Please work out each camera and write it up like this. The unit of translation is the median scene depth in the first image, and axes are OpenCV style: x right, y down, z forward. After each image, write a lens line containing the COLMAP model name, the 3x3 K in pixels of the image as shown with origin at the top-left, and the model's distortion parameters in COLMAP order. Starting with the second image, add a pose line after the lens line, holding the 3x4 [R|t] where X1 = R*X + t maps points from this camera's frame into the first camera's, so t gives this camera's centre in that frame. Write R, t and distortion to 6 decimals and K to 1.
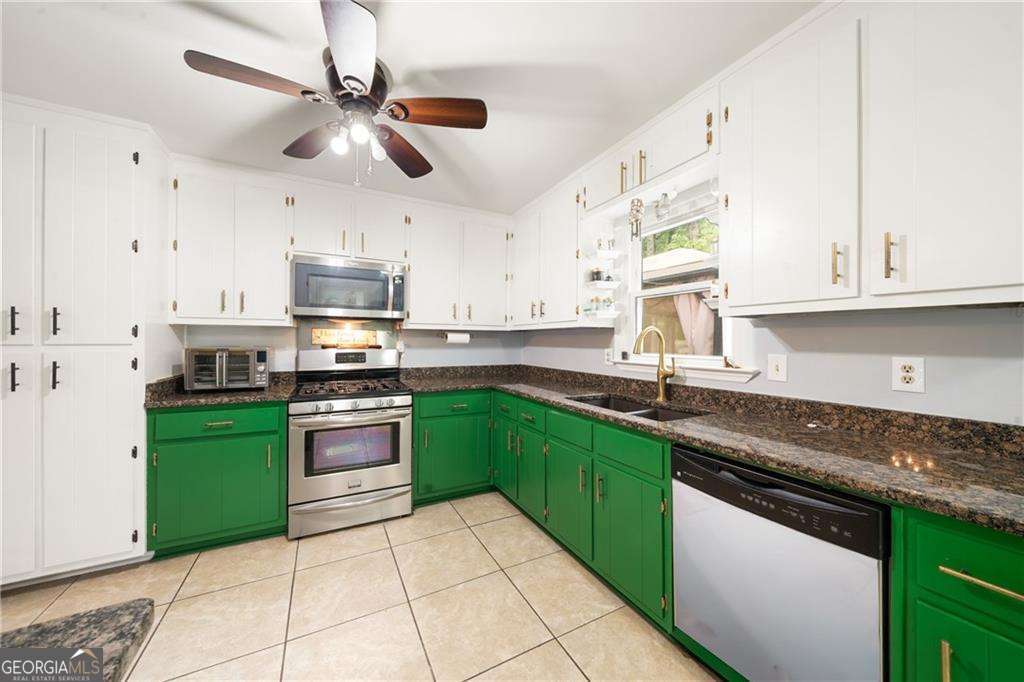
lens RADIAL K [[351.1, 0, 510.7], [0, 351.1, 339.4], [0, 0, 1]] dist [-0.006450, -0.000092]
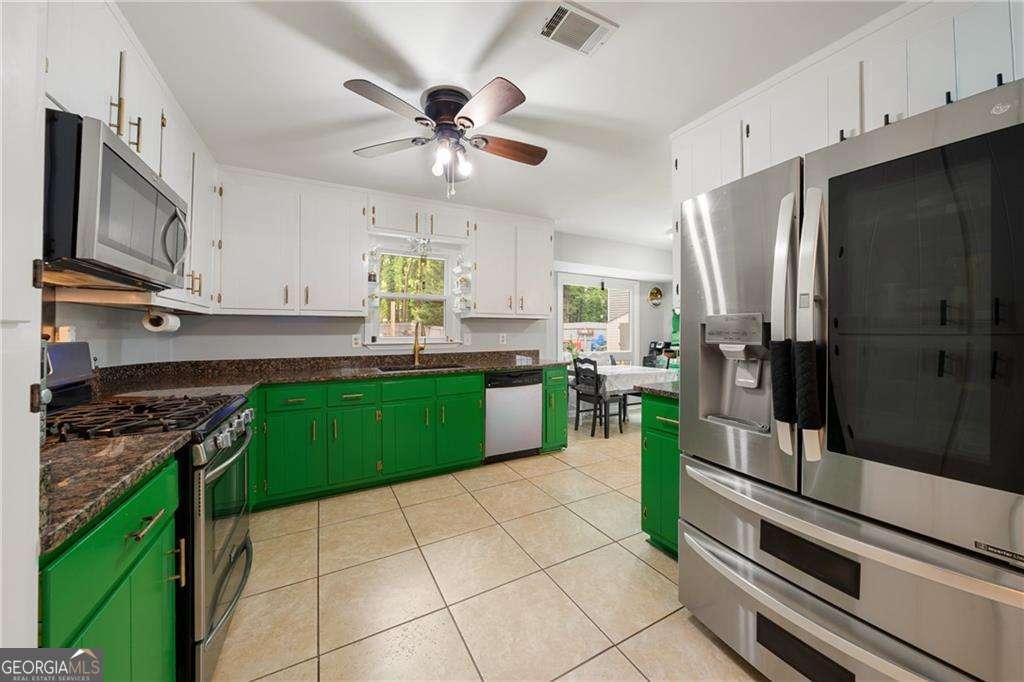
lens RADIAL K [[352.5, 0, 512.9], [0, 352.5, 331.0], [0, 0, 1]] dist [-0.001166, -0.000057]
pose [[-0.007209, -0.000862, 0.999974, -1.063609], [0.001041, 0.999999, 0.000870, 0.014177], [-0.999973, 0.001047, -0.007209, 0.495315]]
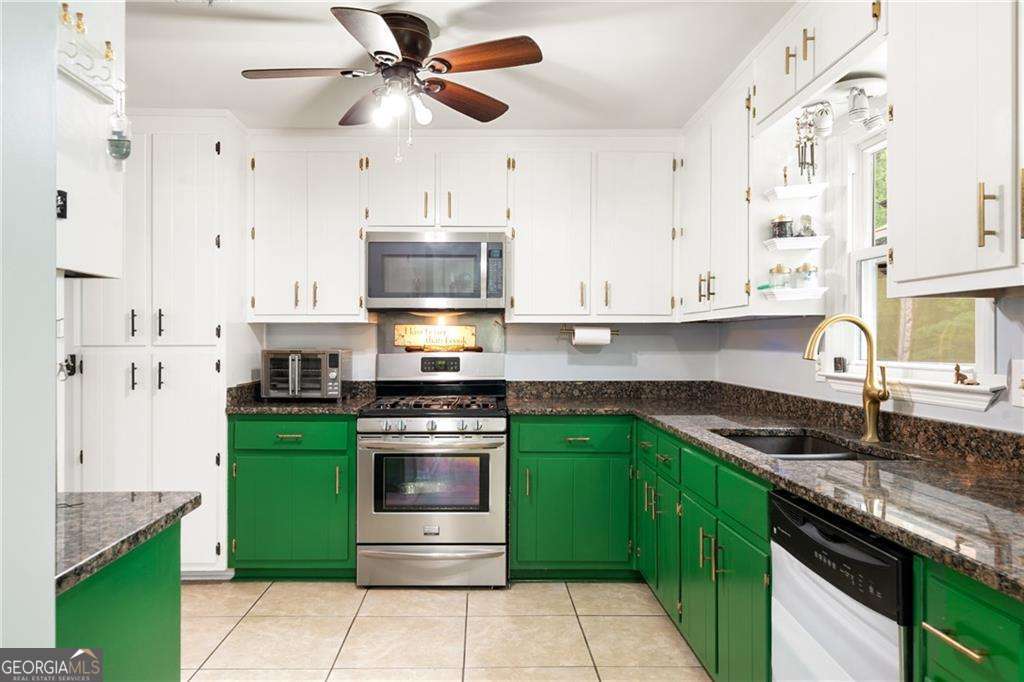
lens RADIAL K [[699.0, 0, 492.2], [0, 699.0, 334.6], [0, 0, 1]] dist [0.003795, 0.000904]
pose [[0.889796, -0.009044, -0.456269, 0.354184], [0.006183, 0.999951, -0.007763, 0.003277], [0.456317, 0.004086, 0.889808, -0.276208]]
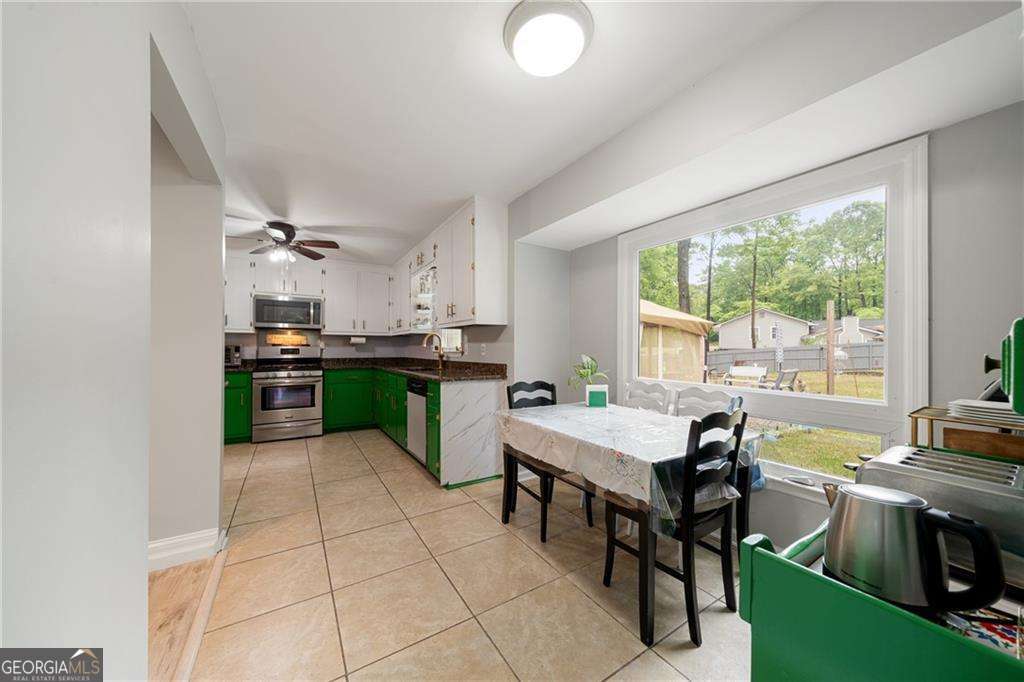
lens RADIAL K [[350.7, 0, 510.5], [0, 350.7, 347.2], [0, 0, 1]] dist [-0.000235, -0.000014]
pose [[0.997453, -0.004323, 0.071201, 0.612147], [0.004223, 0.999990, 0.001556, 0.040977], [-0.071207, -0.001251, 0.997461, -0.973793]]
